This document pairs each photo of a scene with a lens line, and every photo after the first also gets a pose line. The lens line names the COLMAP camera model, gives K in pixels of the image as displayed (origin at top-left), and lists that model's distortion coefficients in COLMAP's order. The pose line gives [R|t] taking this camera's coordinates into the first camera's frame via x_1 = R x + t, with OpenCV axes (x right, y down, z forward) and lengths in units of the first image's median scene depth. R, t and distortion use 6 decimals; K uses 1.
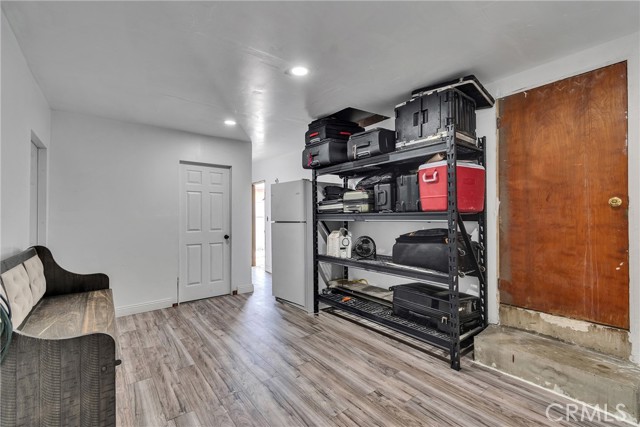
lens RADIAL K [[281.9, 0, 320.5], [0, 281.9, 214.3], [0, 0, 1]] dist [0.005233, -0.001137]
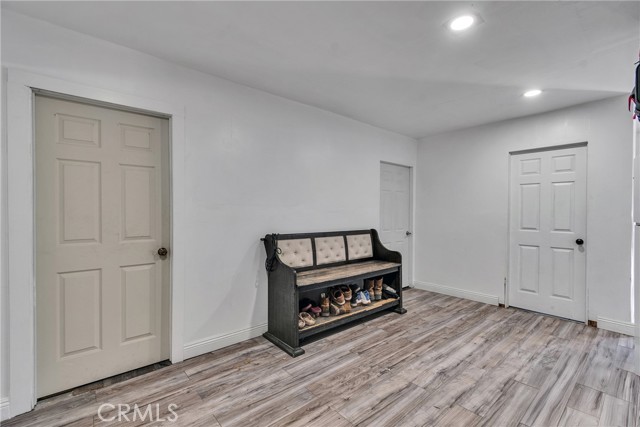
lens RADIAL K [[281.9, 0, 320.8], [0, 281.9, 212.0], [0, 0, 1]] dist [0.005233, -0.001137]
pose [[0.046191, 0.009019, -0.998892, 0.501640], [0.000547, 0.999959, 0.009054, -0.003728], [0.998932, -0.000965, 0.046184, 0.429959]]
